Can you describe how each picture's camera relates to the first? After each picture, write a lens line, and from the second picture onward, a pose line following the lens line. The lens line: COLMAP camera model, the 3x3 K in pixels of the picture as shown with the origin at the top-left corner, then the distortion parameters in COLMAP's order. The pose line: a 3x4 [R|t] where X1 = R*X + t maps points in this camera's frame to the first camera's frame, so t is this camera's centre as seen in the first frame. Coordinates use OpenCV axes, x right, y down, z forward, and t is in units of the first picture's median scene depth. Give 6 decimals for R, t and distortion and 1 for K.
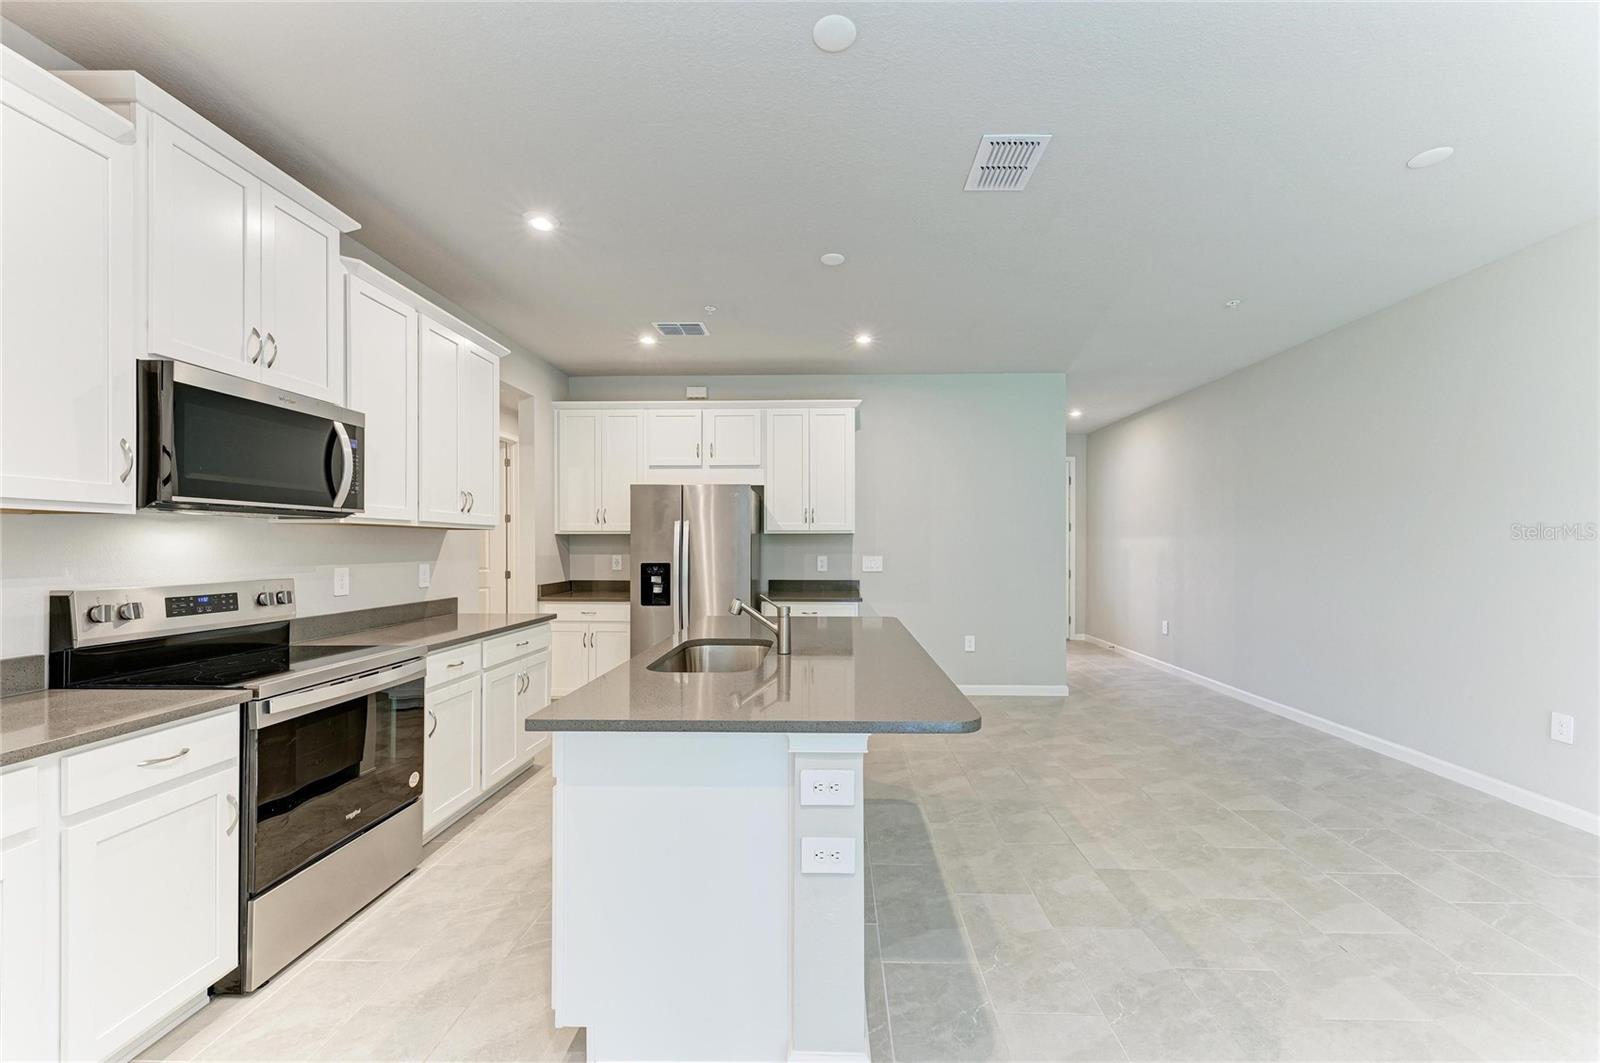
lens RADIAL K [[622.2, 0, 827.3], [0, 622.2, 545.8], [0, 0, 1]] dist [0.013080, -0.000083]
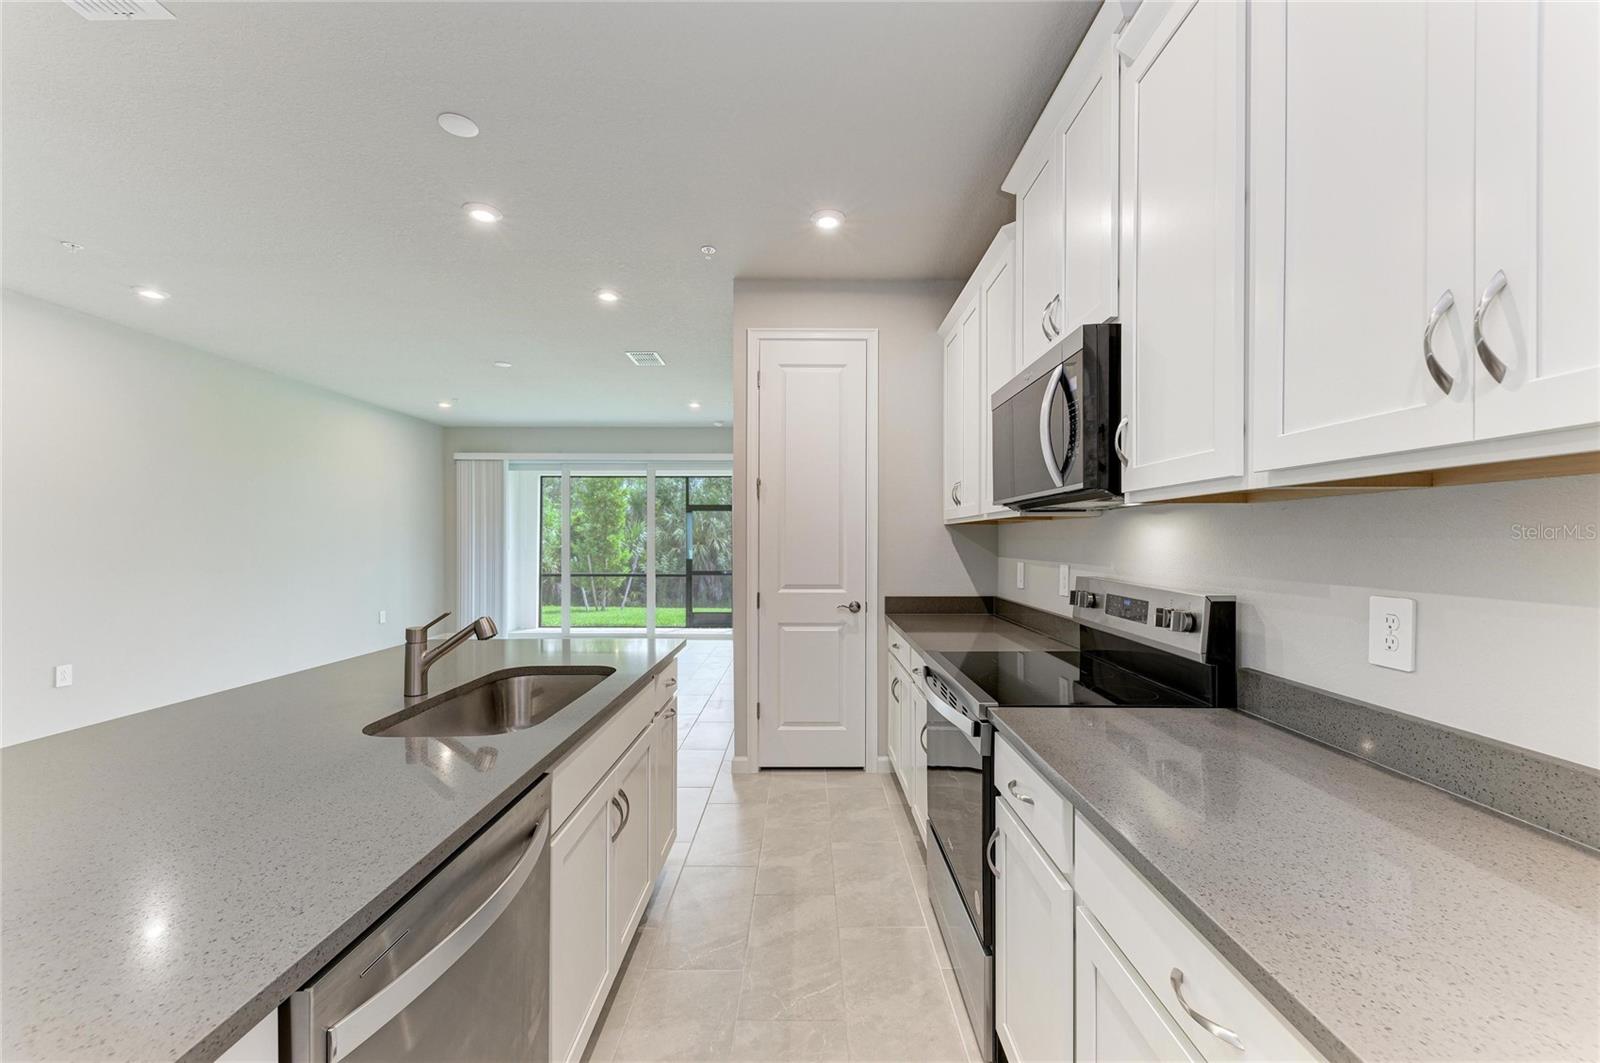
lens RADIAL K [[632.1, 0, 809.6], [0, 632.1, 540.7], [0, 0, 1]] dist [0.012330, -0.000070]
pose [[-0.999987, -0.002104, -0.004749, -0.336244], [-0.002123, 0.999990, 0.003897, -0.001801], [0.004741, 0.003907, -0.999981, 1.150198]]
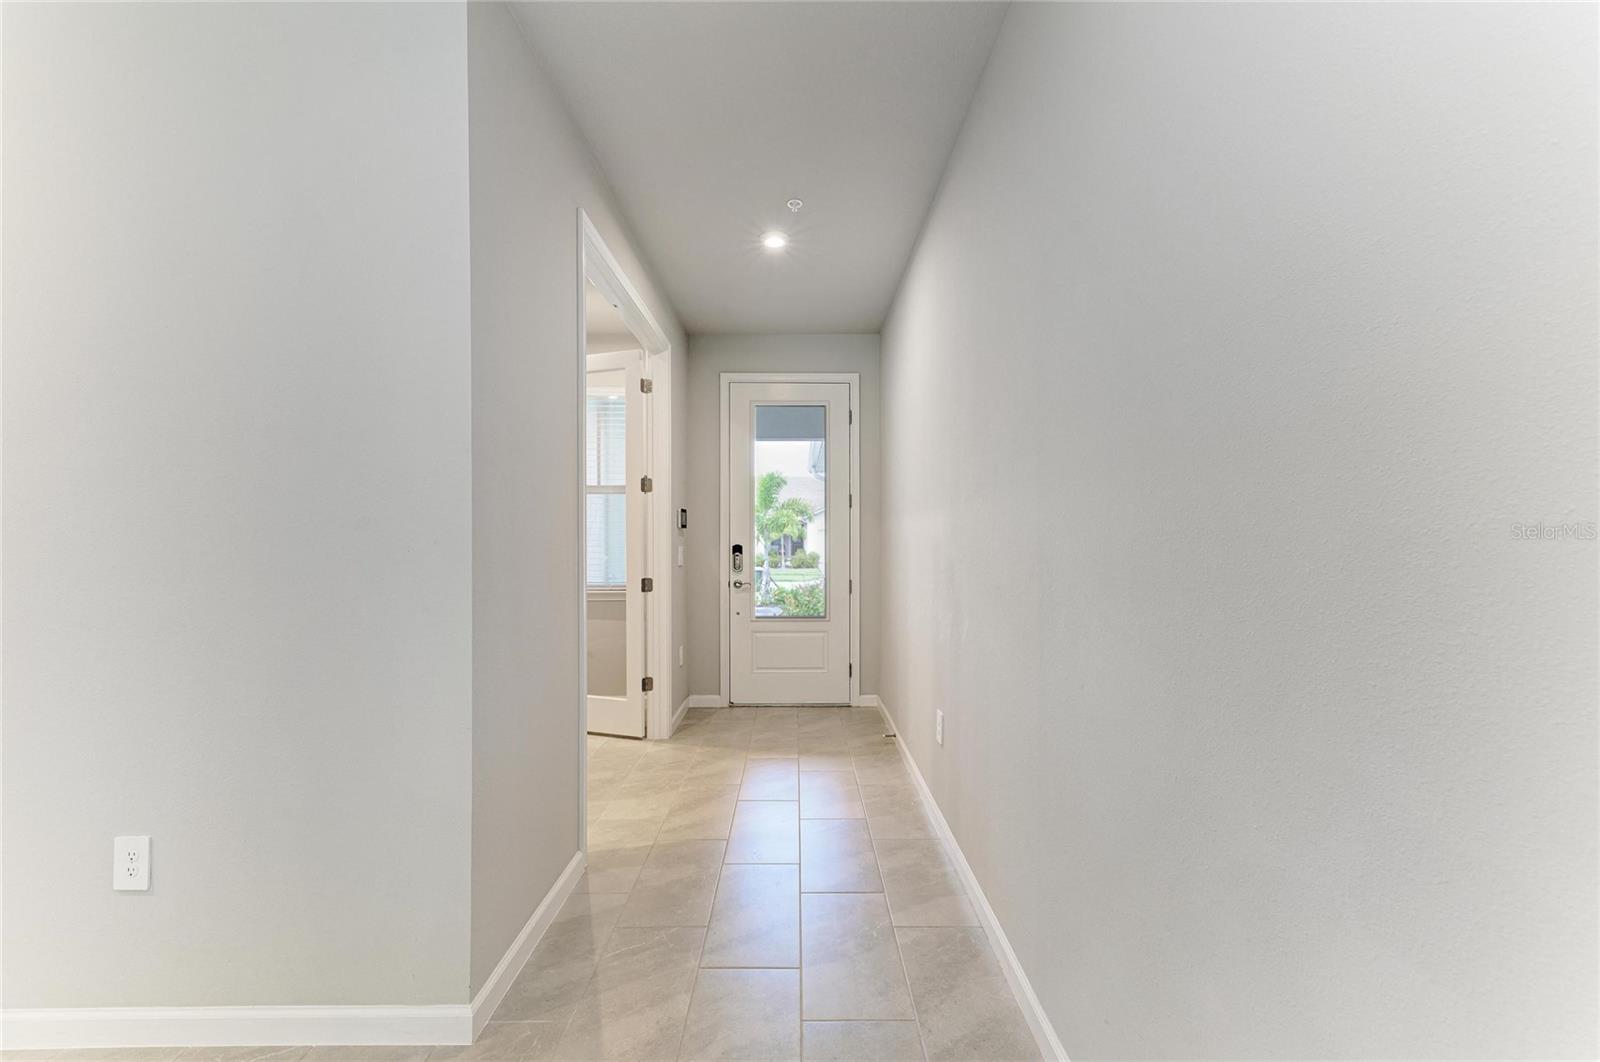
lens RADIAL K [[649.5, 0, 810.9], [0, 649.5, 539.9], [0, 0, 1]] dist [0.012581, 0.000037]
pose [[0.999213, -0.000995, 0.039658, 0.816061], [0.001089, 0.999997, -0.002367, 0.015245], [-0.039655, 0.002409, 0.999211, 1.057965]]
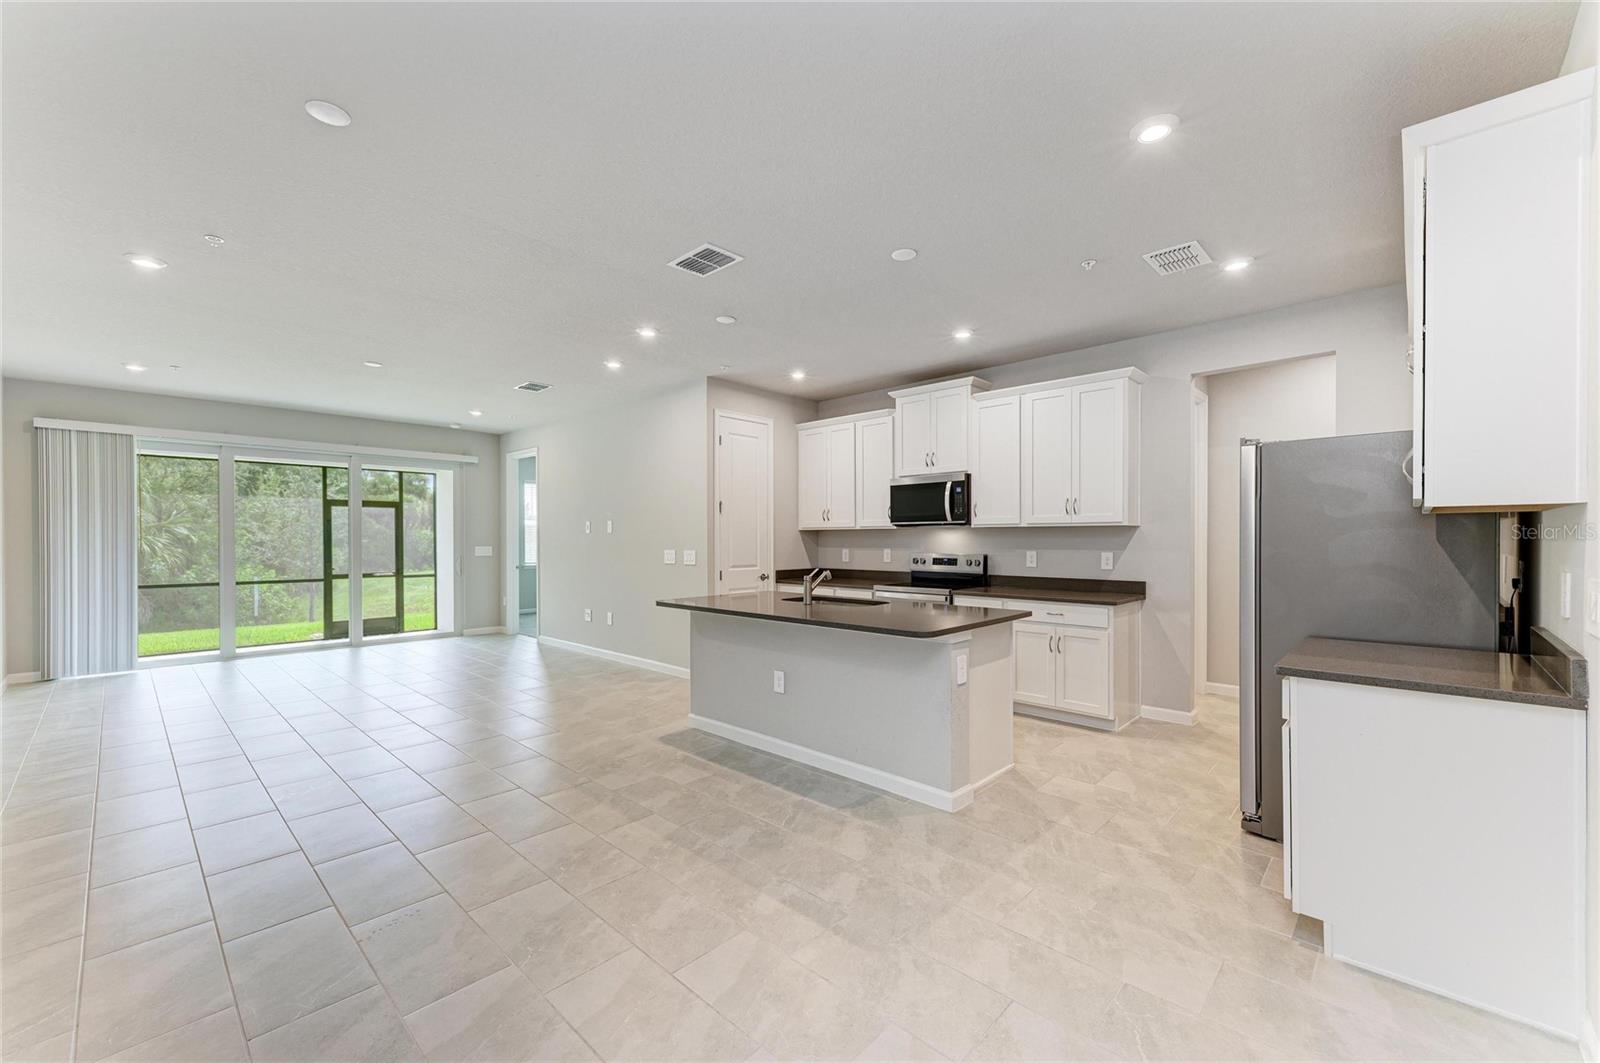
lens RADIAL K [[649.5, 0, 810.9], [0, 649.5, 540.4], [0, 0, 1]] dist [0.012581, 0.000037]
pose [[-0.673435, 0.001960, -0.739244, 0.807114], [-0.001535, 0.999991, 0.004049, -0.001516], [0.739245, 0.003862, -0.673425, 1.453073]]
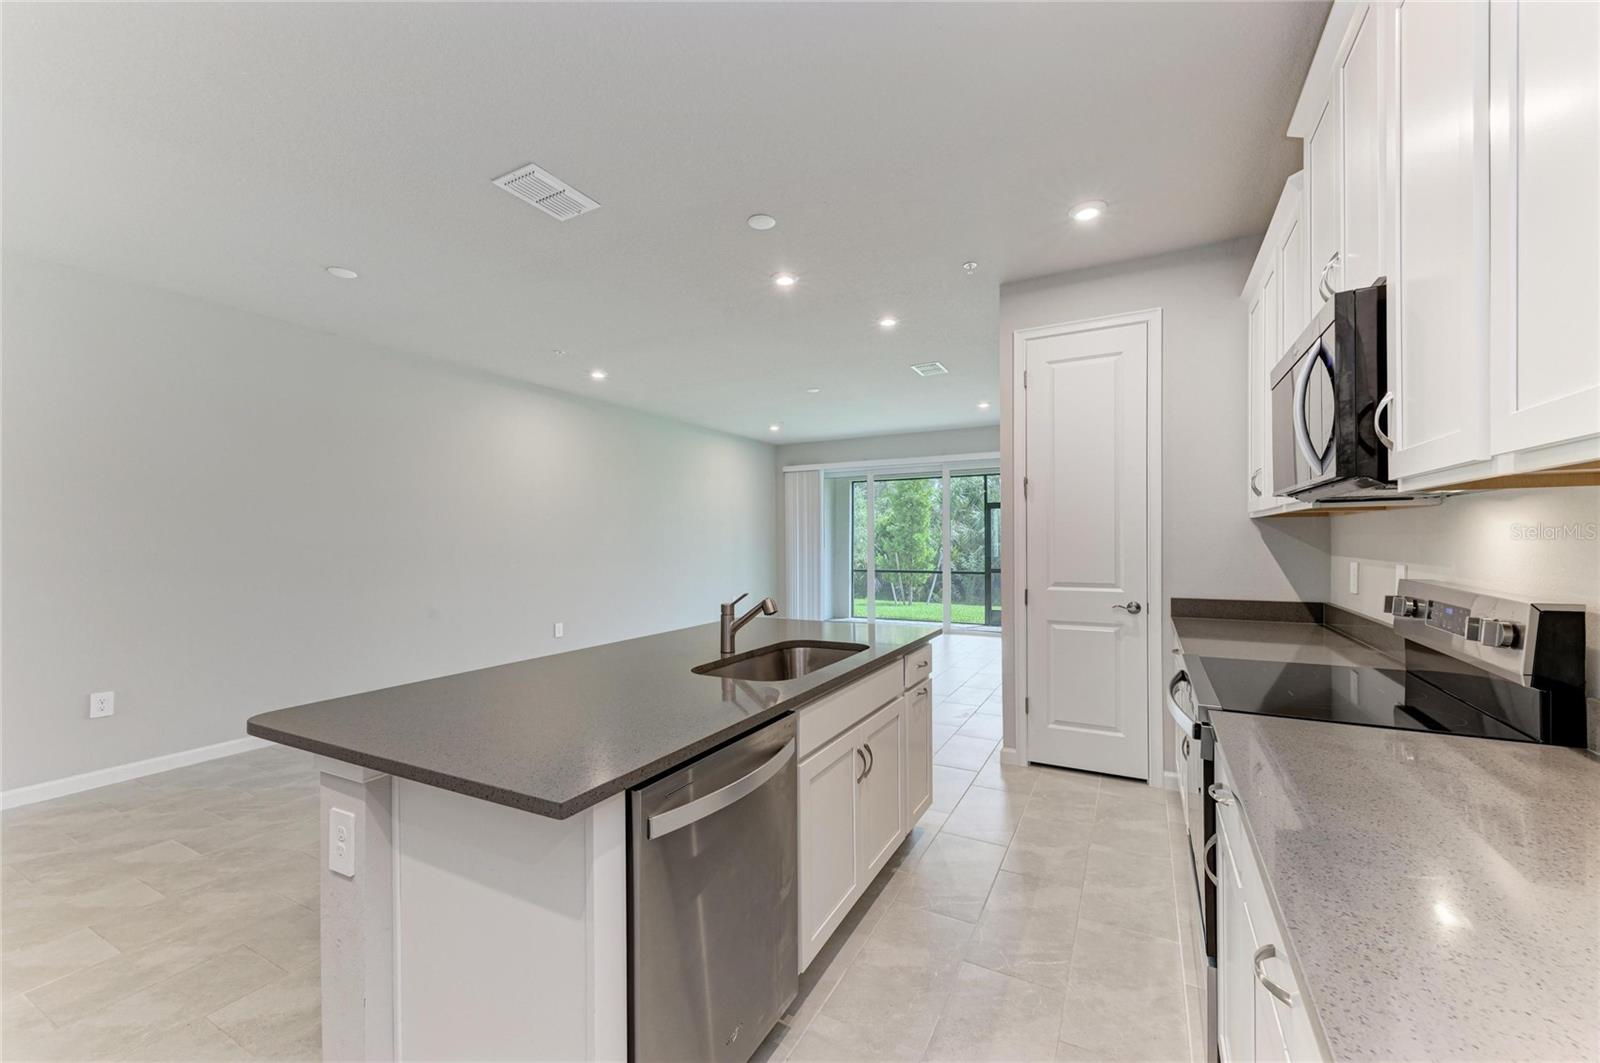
lens RADIAL K [[634.1, 0, 804.5], [0, 634.1, 539.7], [0, 0, 1]] dist [0.013175, -0.000102]
pose [[-0.881627, 0.005664, 0.471913, -0.426475], [0.008456, 0.999957, 0.003796, -0.002345], [-0.471871, 0.007338, -0.881637, 1.215752]]
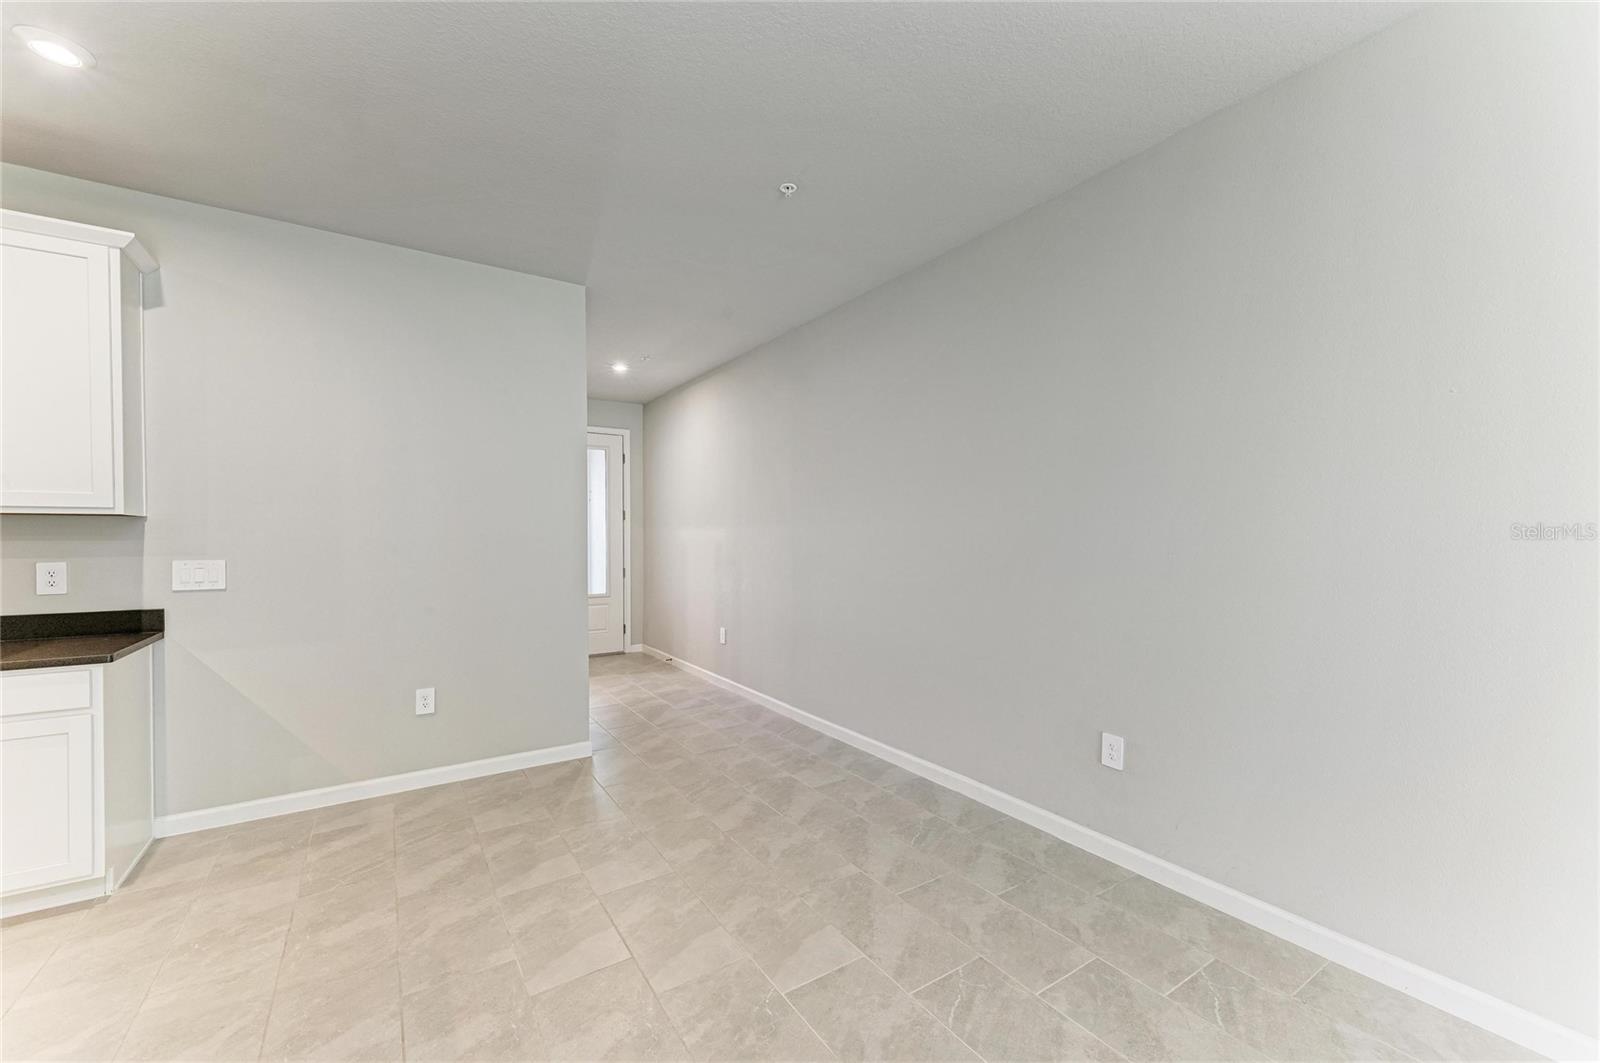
lens RADIAL K [[634.1, 0, 804.5], [0, 634.1, 539.7], [0, 0, 1]] dist [0.013175, -0.000102]
pose [[0.827055, -0.006257, 0.562086, 0.288757], [0.004171, 0.999979, 0.004994, -0.000451], [-0.562105, -0.001785, 0.827064, 0.441903]]
